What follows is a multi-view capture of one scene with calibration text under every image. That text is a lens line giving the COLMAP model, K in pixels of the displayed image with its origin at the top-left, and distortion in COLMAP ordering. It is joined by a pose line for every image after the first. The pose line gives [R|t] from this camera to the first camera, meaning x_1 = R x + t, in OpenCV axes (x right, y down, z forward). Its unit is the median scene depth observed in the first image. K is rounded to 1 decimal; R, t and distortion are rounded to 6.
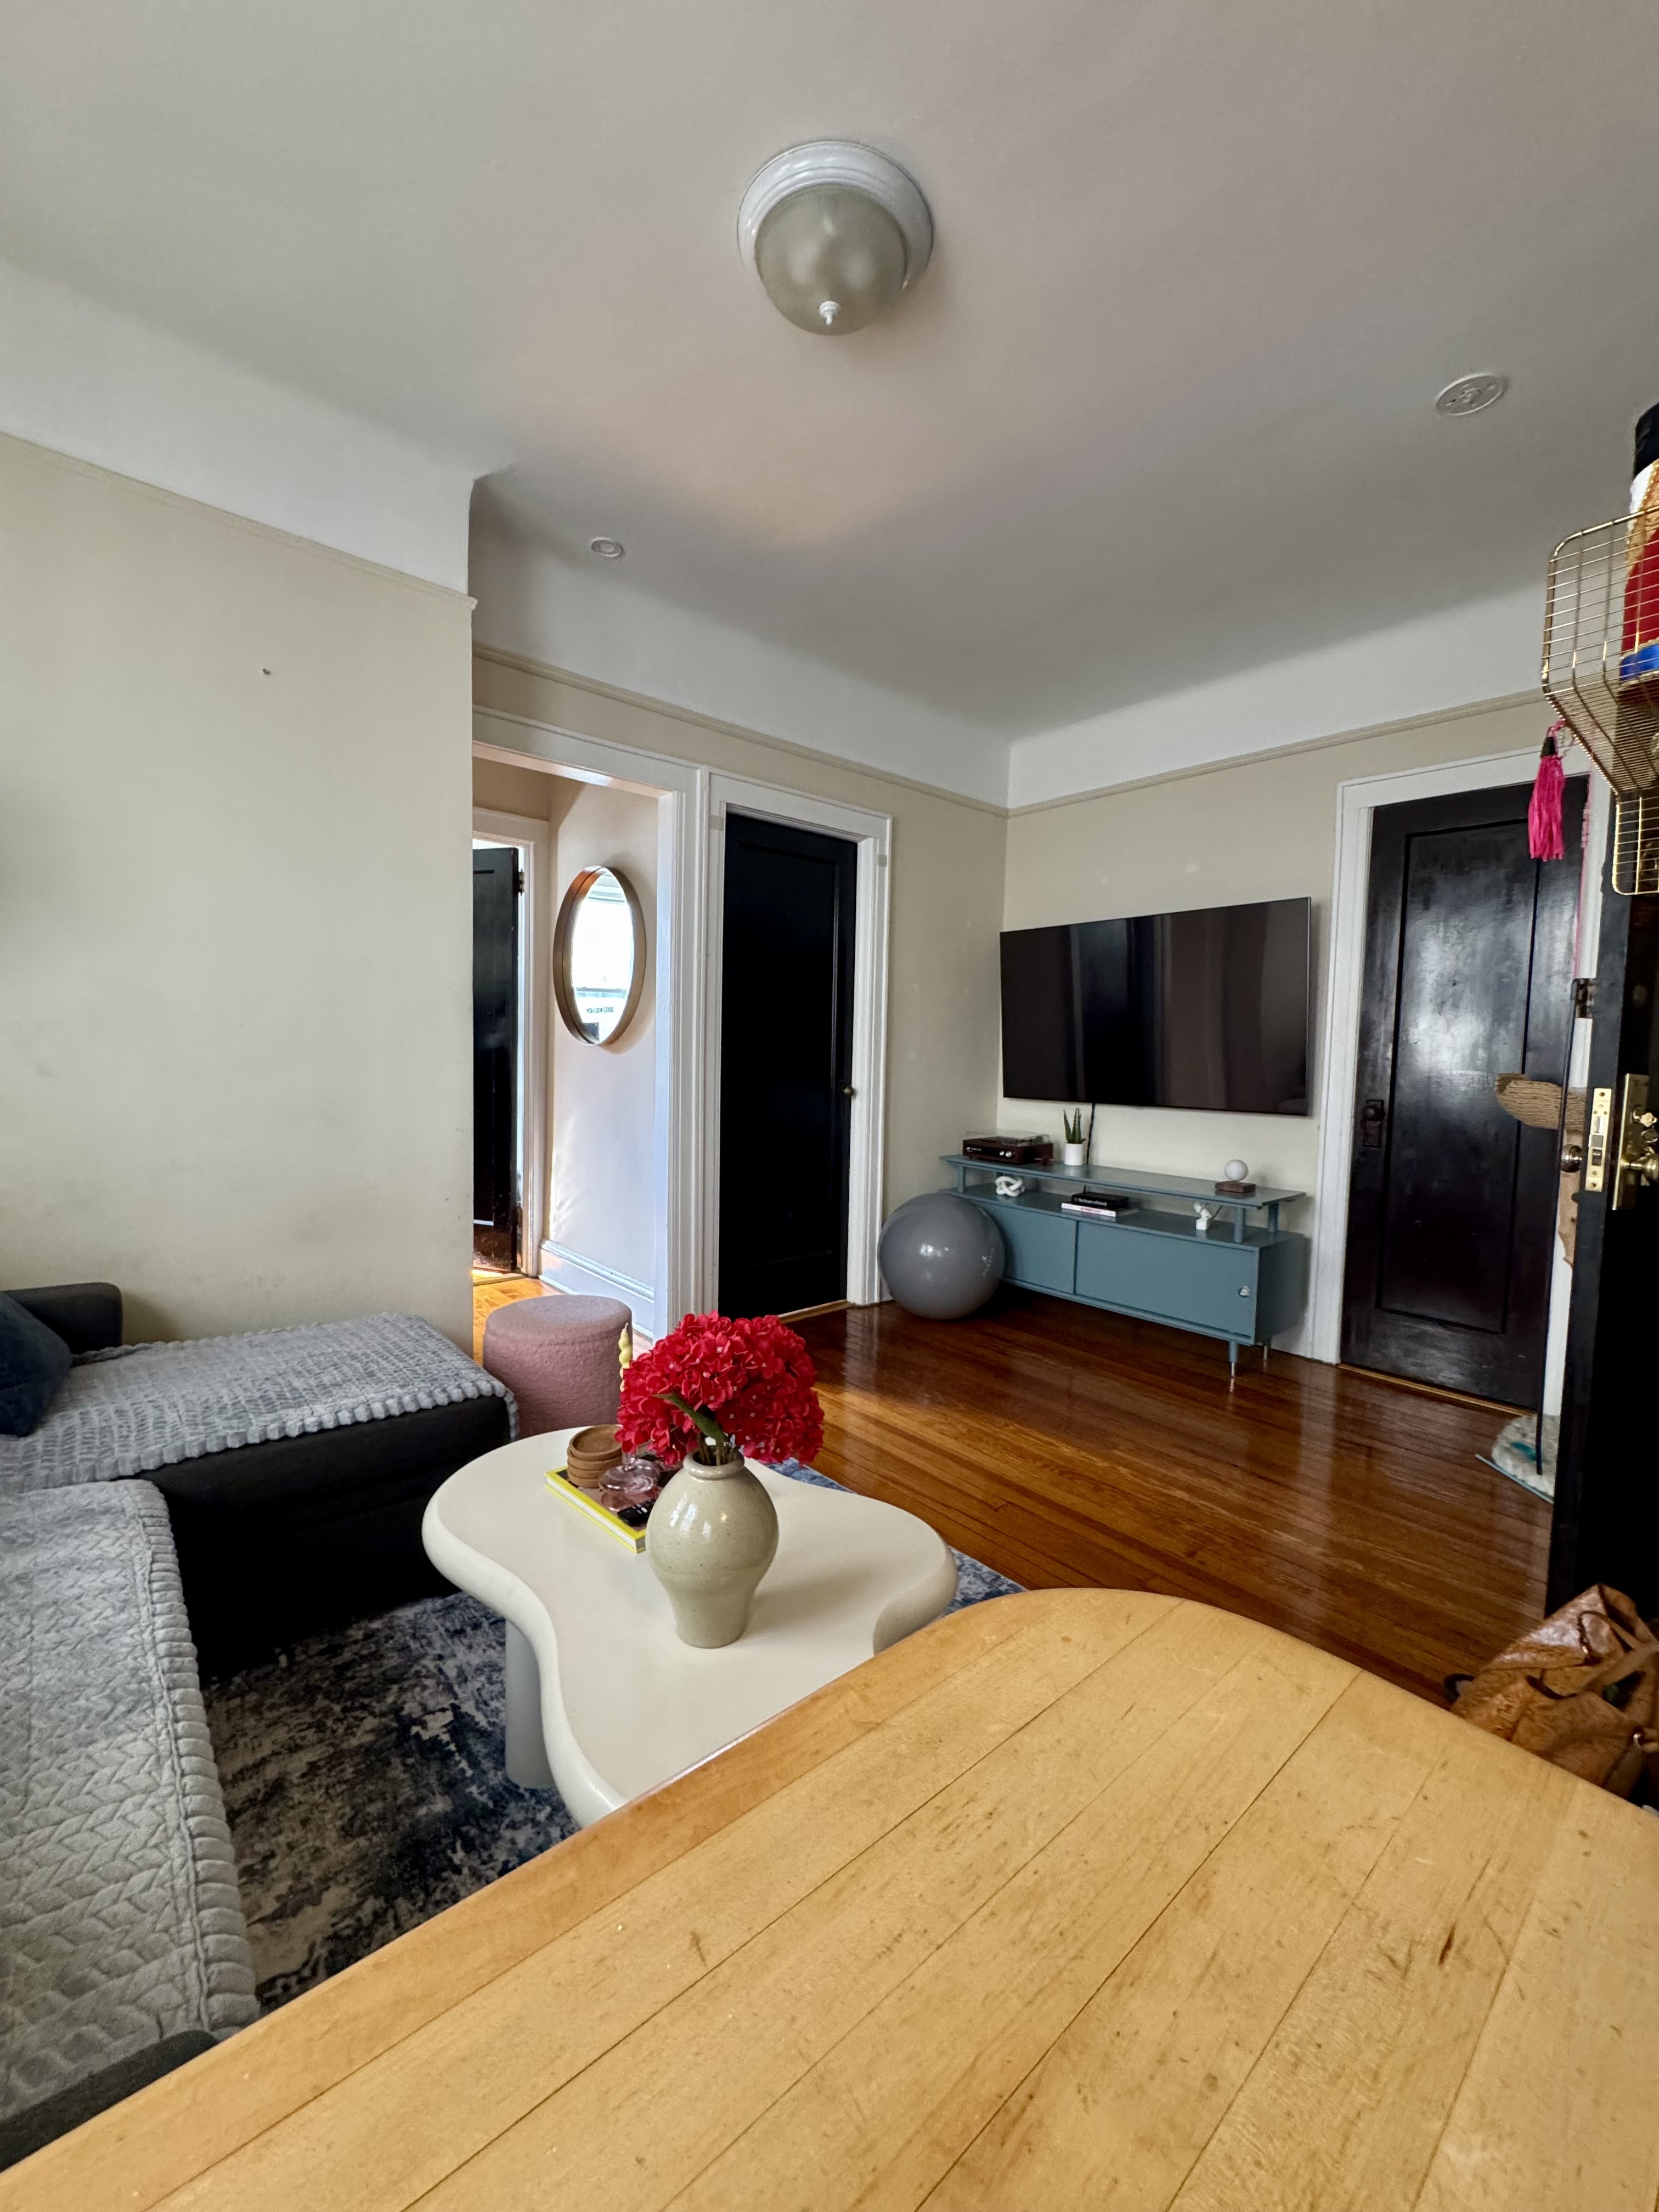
lens RADIAL K [[882.7, 0, 833.9], [0, 882.7, 1100.3], [0, 0, 1]] dist [0.000374, 0.000187]
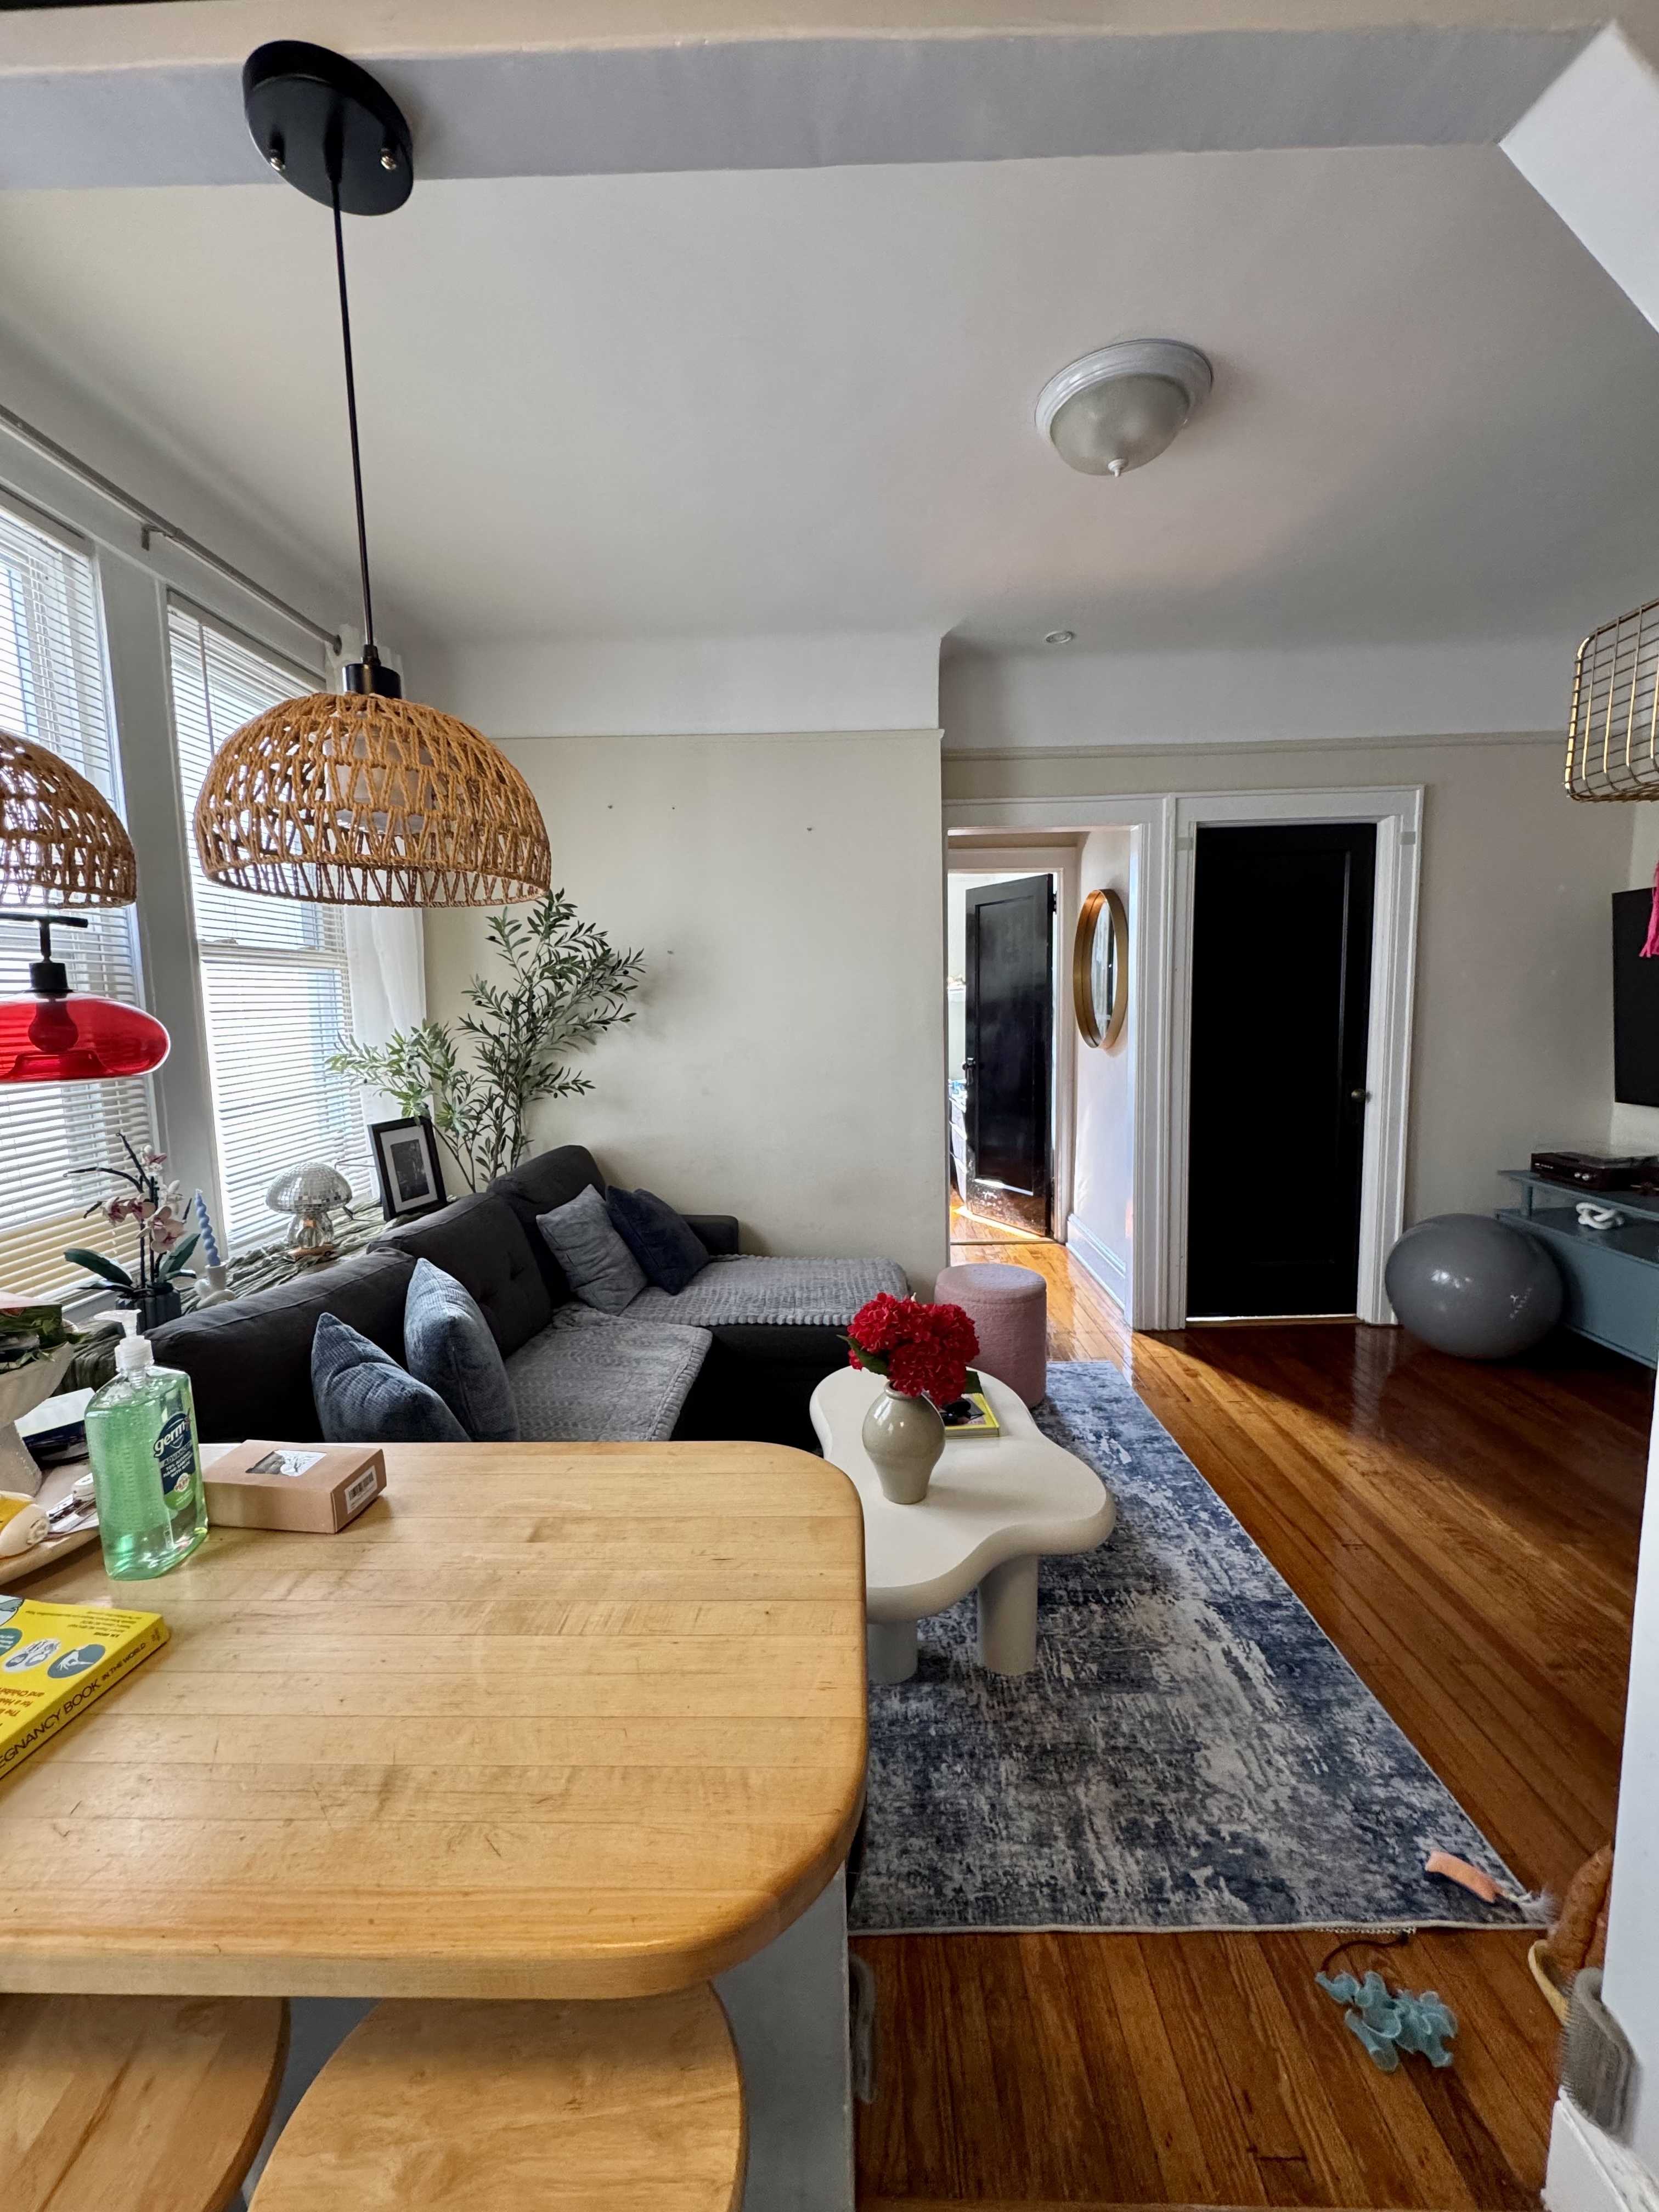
lens RADIAL K [[882.7, 0, 833.9], [0, 882.7, 1100.3], [0, 0, 1]] dist [0.000374, 0.000187]
pose [[0.741984, 0.032444, -0.669632, 0.276985], [0.001177, 0.998764, 0.049694, -0.061800], [0.670417, -0.037660, 0.741028, -0.076278]]
